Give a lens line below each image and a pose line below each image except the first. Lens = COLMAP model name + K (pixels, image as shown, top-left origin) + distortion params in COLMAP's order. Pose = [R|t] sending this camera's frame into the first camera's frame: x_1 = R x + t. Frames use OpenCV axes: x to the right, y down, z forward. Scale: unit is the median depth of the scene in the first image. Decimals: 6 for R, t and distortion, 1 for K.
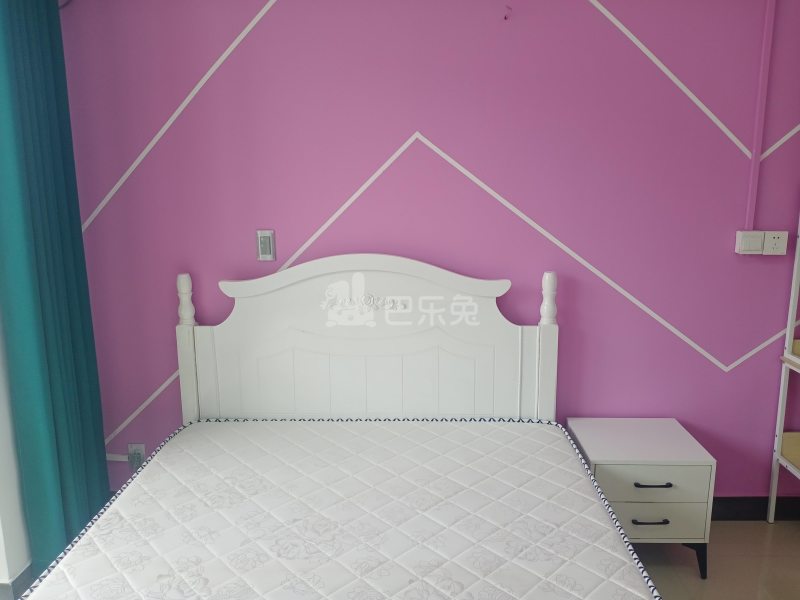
lens RADIAL K [[637.8, 0, 397.5], [0, 637.8, 297.1], [0, 0, 1]] dist [0.049475, -0.113794]
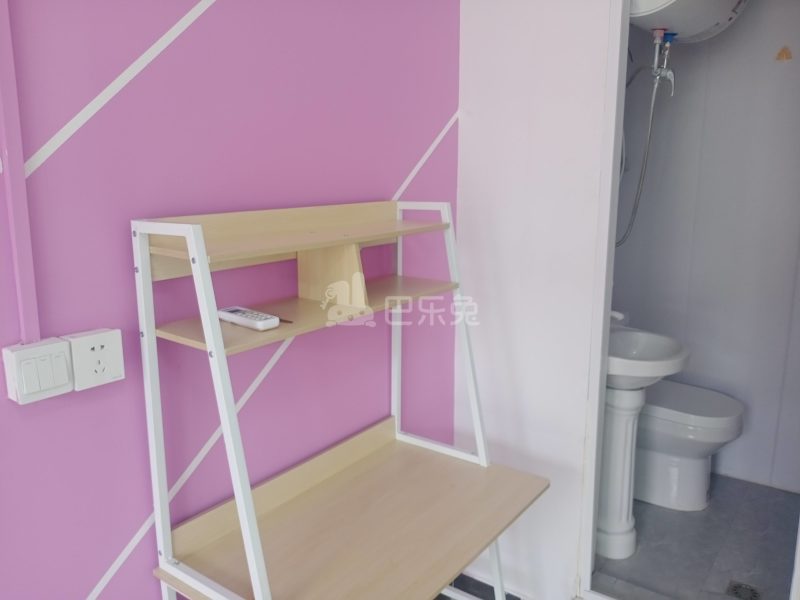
lens RADIAL K [[637.8, 0, 399.0], [0, 637.8, 301.6], [0, 0, 1]] dist [0.049475, -0.113794]
pose [[0.570585, -0.152381, 0.806977, 0.351024], [0.159628, 0.984472, 0.073030, -0.121626], [-0.805575, 0.087147, 0.586050, 0.557743]]
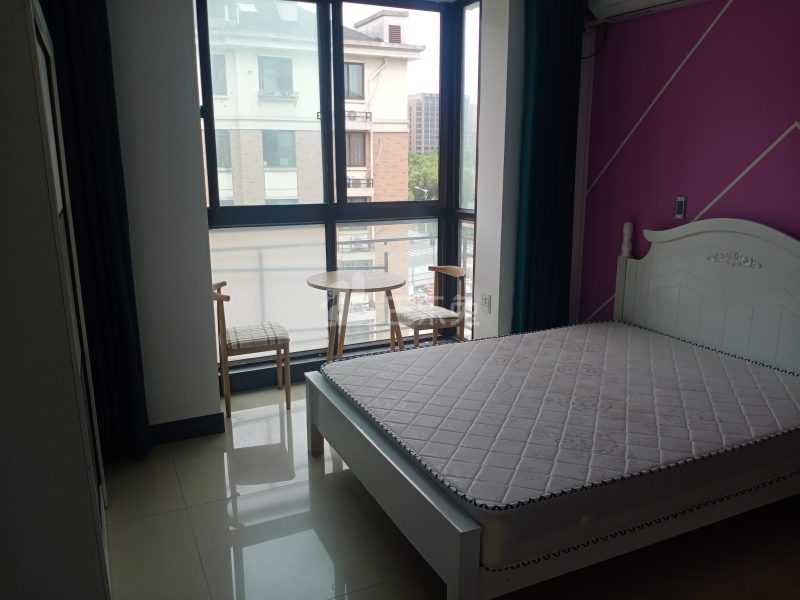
lens RADIAL K [[637.8, 0, 394.2], [0, 637.8, 298.7], [0, 0, 1]] dist [0.049475, -0.113794]
pose [[0.451631, 0.198944, -0.869742, 0.780412], [-0.177073, 0.975418, 0.131167, 0.039512], [0.874457, 0.094768, 0.475756, -0.185768]]
